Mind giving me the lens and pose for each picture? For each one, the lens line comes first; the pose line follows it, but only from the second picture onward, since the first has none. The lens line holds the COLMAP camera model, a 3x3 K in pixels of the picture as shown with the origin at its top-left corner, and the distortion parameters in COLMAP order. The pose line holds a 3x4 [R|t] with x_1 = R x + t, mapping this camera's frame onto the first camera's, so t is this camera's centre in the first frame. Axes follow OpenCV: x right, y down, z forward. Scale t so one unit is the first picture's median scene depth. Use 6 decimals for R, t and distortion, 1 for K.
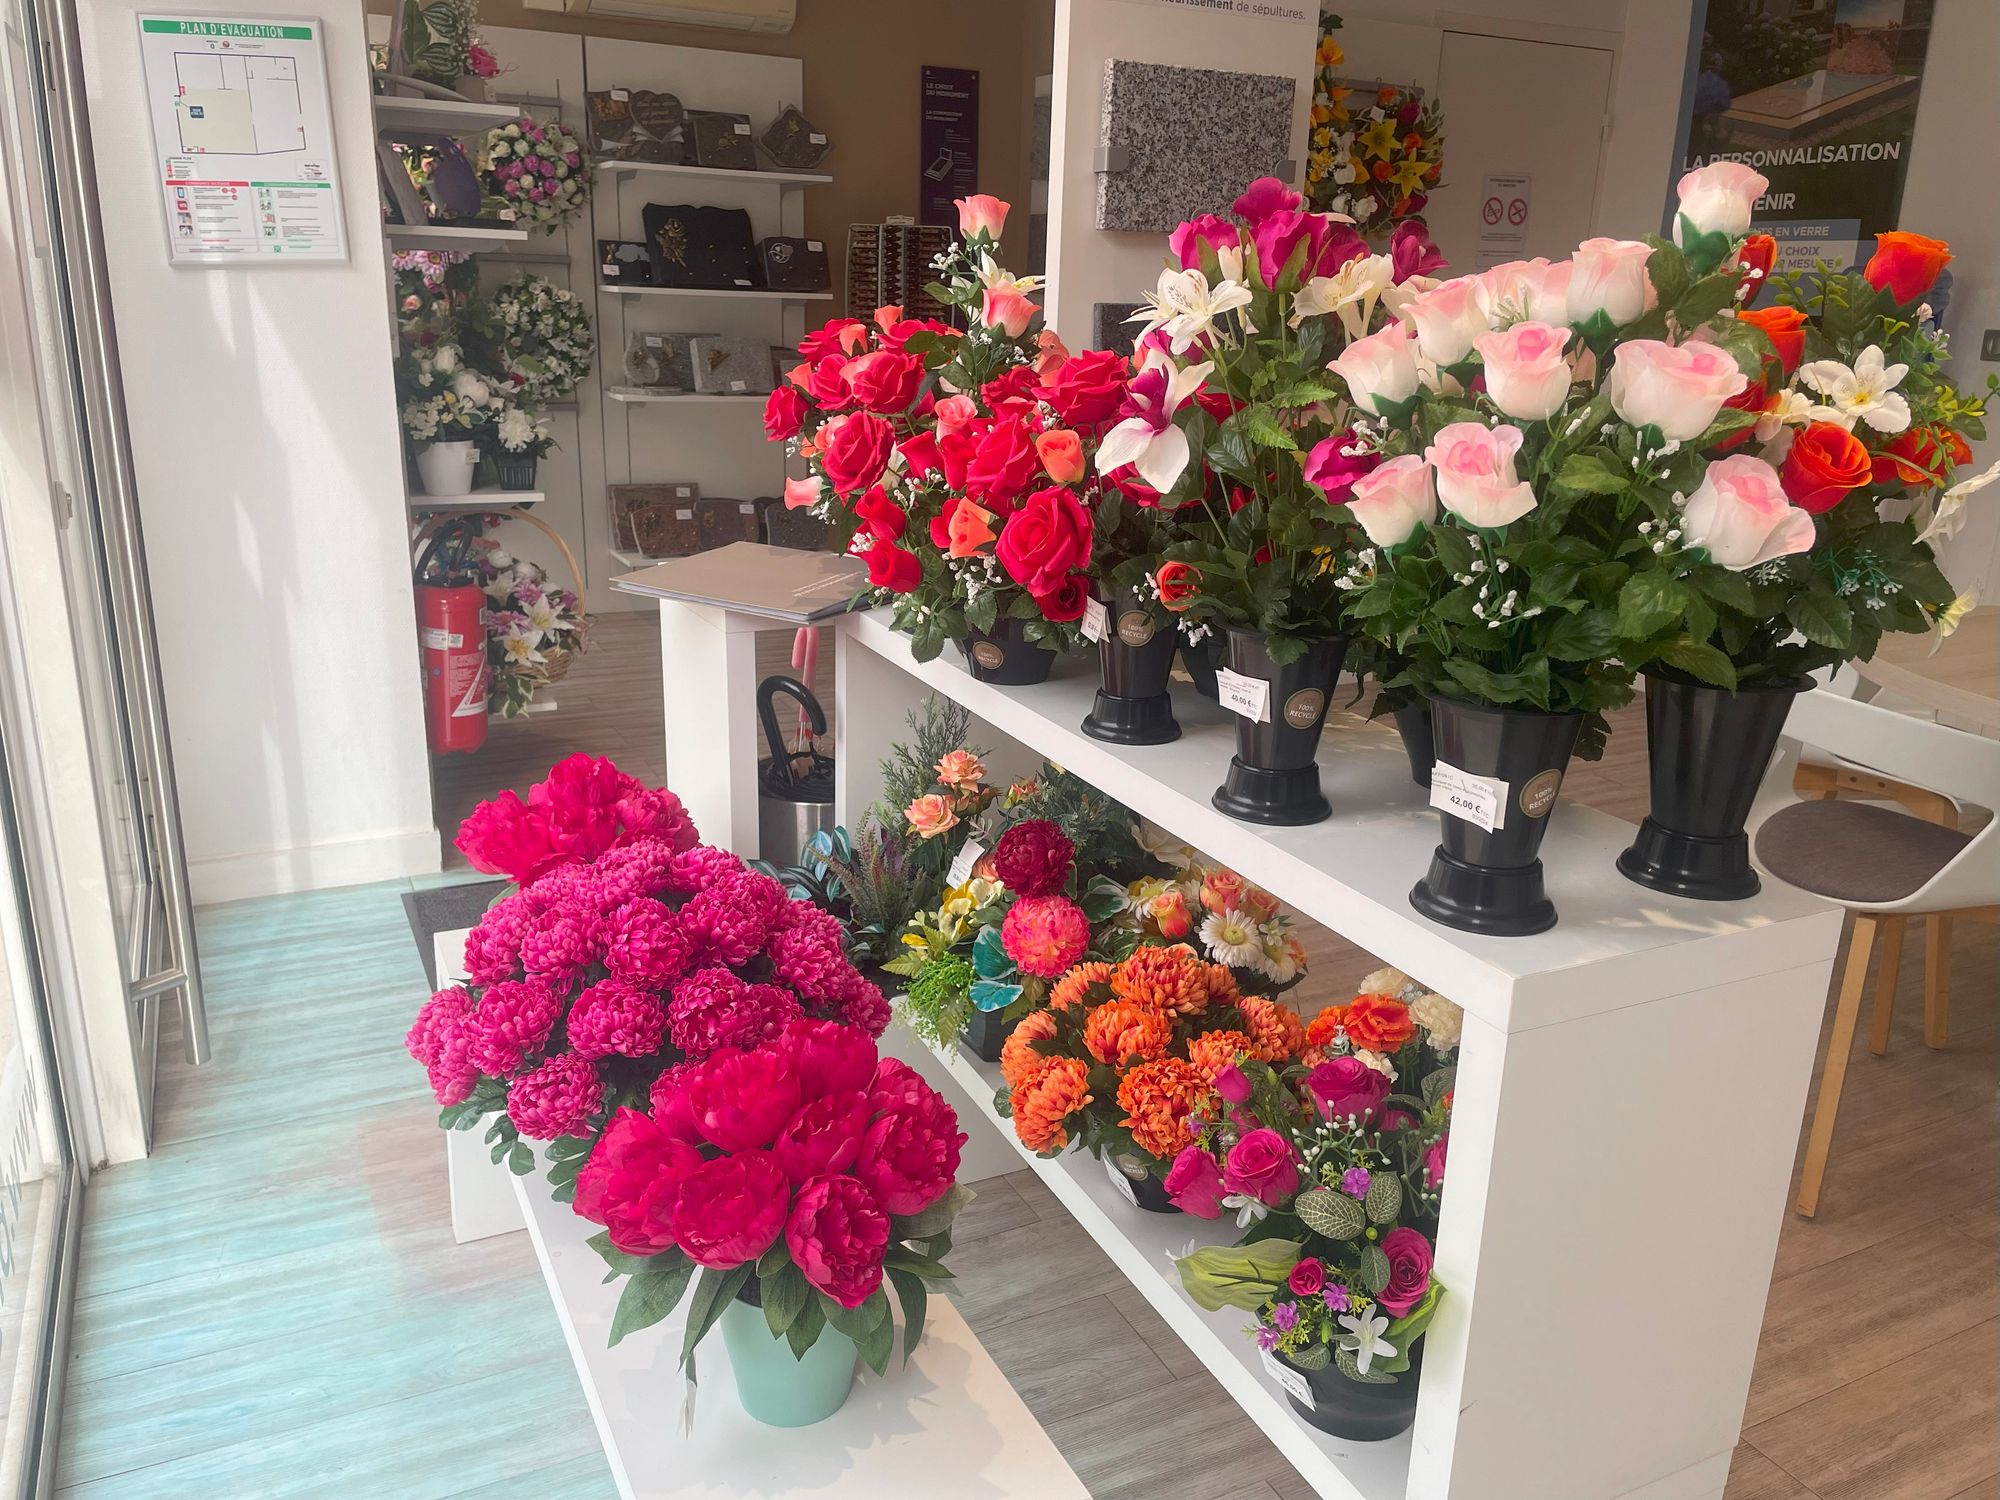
lens RADIAL K [[1515.6, 0, 1003.7], [0, 1515.6, 748.3], [0, 0, 1]] dist [0.076807, -0.100151]
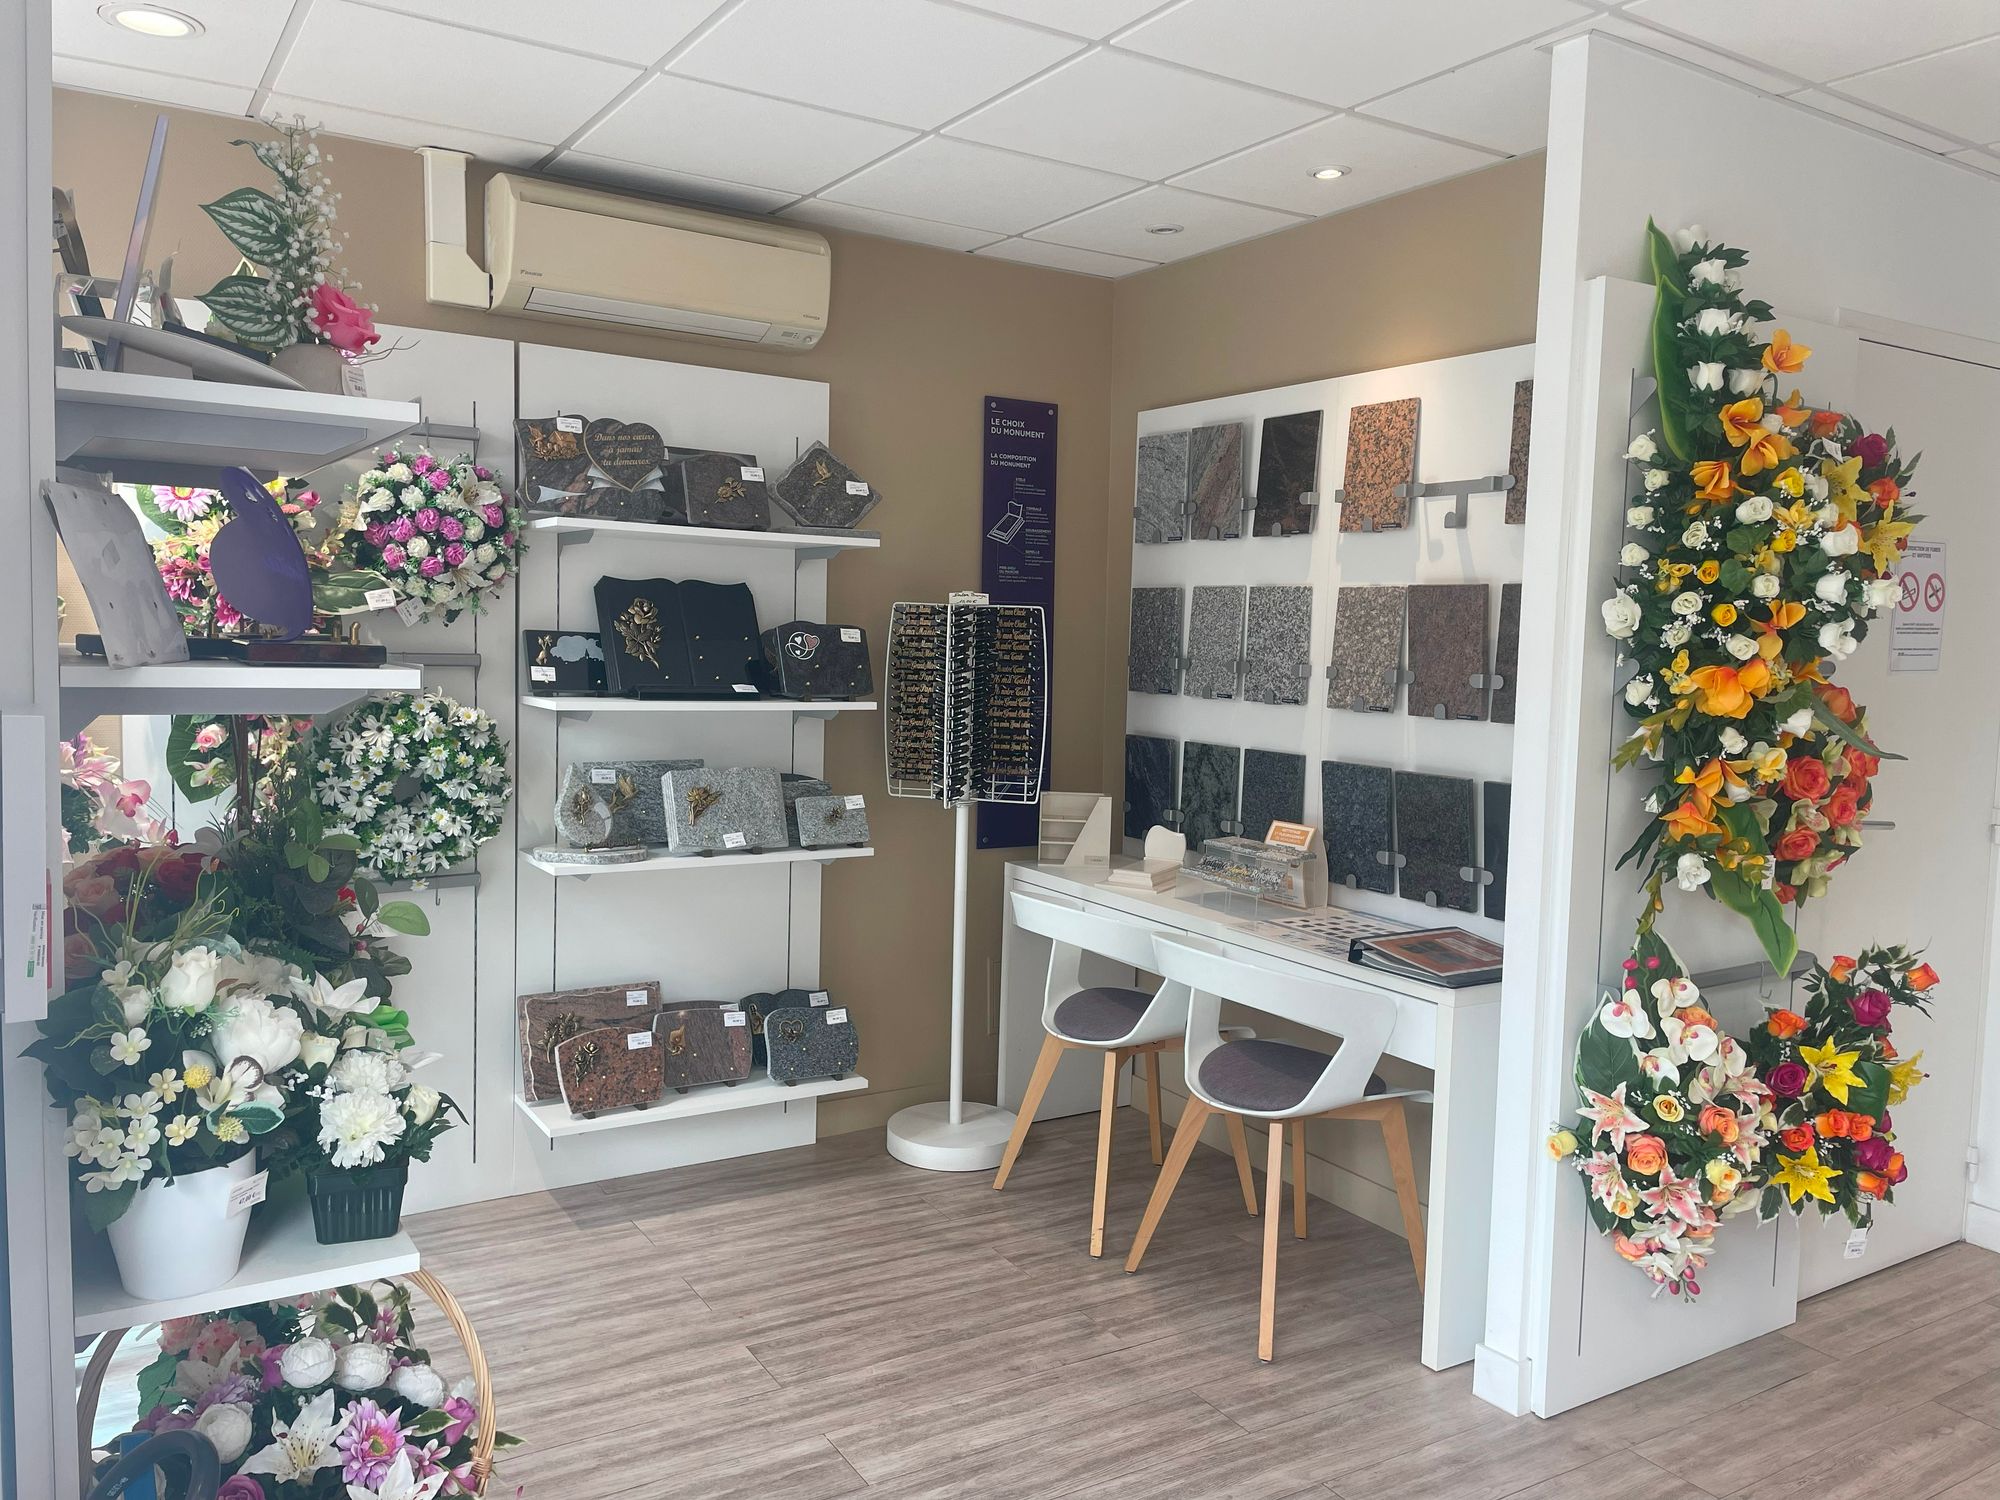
lens RADIAL K [[1515.6, 0, 1010.6], [0, 1515.6, 749.5], [0, 0, 1]] dist [0.076807, -0.100151]
pose [[0.996205, -0.009530, 0.086514, -0.116421], [0.027857, 0.976612, -0.213197, -0.139150], [-0.082458, 0.214798, 0.973171, 0.363762]]
